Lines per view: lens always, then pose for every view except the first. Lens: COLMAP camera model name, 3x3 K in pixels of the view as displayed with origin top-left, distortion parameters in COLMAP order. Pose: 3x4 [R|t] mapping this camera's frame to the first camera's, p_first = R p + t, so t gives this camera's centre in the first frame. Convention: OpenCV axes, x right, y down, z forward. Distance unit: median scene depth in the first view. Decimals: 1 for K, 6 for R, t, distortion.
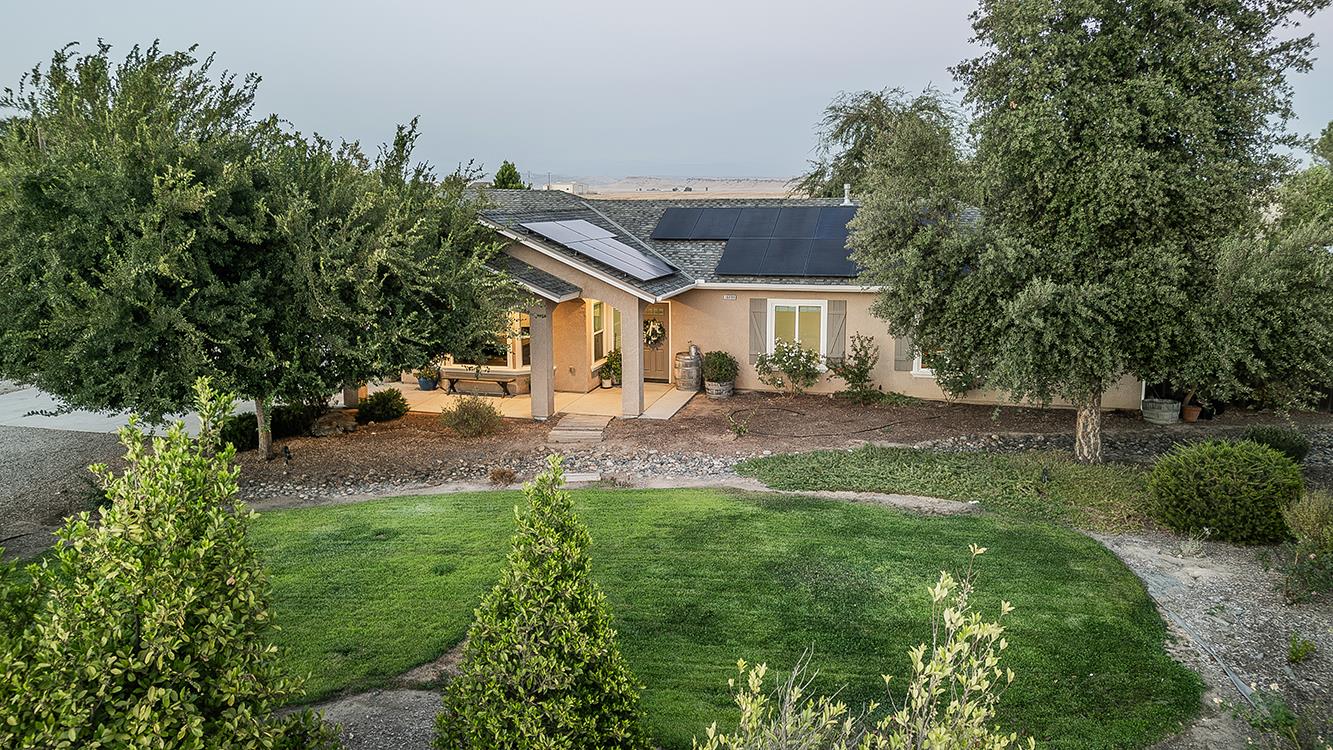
lens RADIAL K [[939.5, 0, 680.2], [0, 939.5, 370.1], [0, 0, 1]] dist [0.067369, -0.002281]
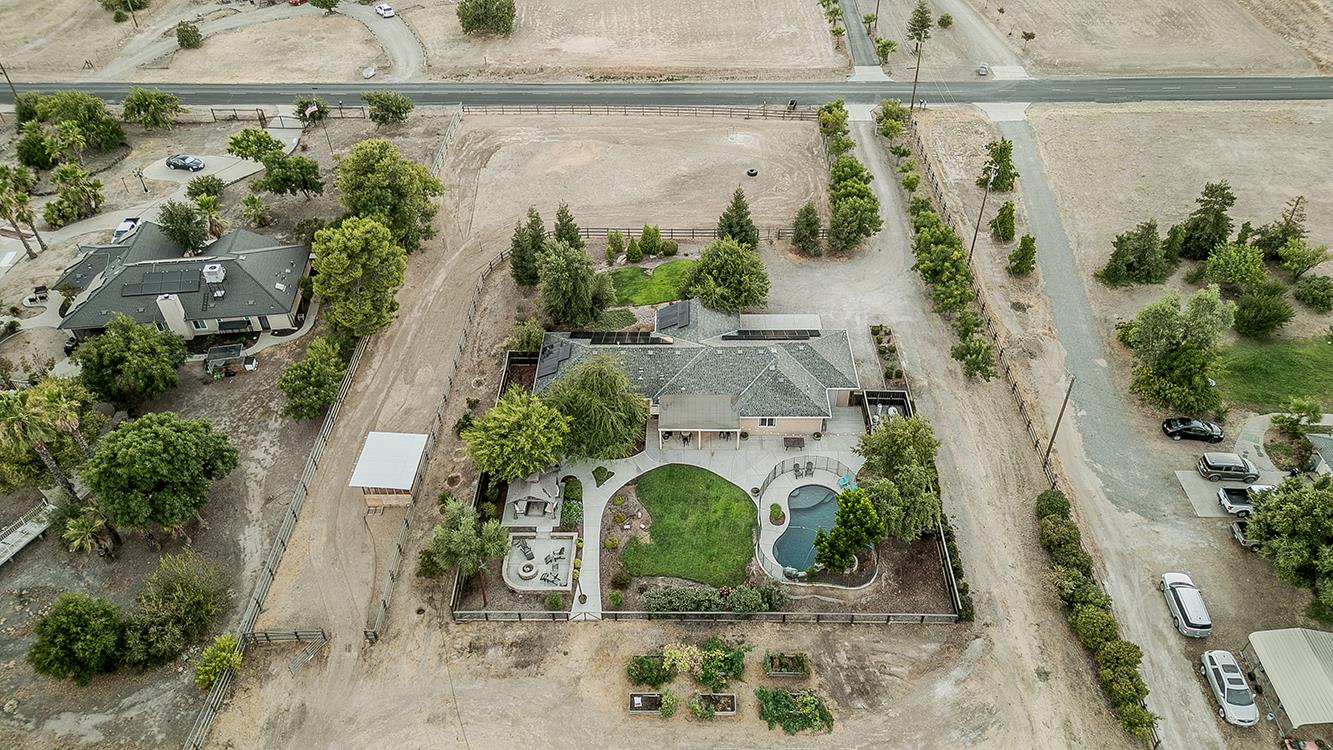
lens RADIAL K [[929.3, 0, 663.6], [0, 929.3, 370.1], [0, 0, 1]] dist [0.103817, -0.121387]
pose [[-0.973316, 0.162748, -0.161768, 0.967197], [-0.015078, 0.658083, 0.752794, -4.407121], [0.228973, 0.735146, -0.638069, 5.455617]]
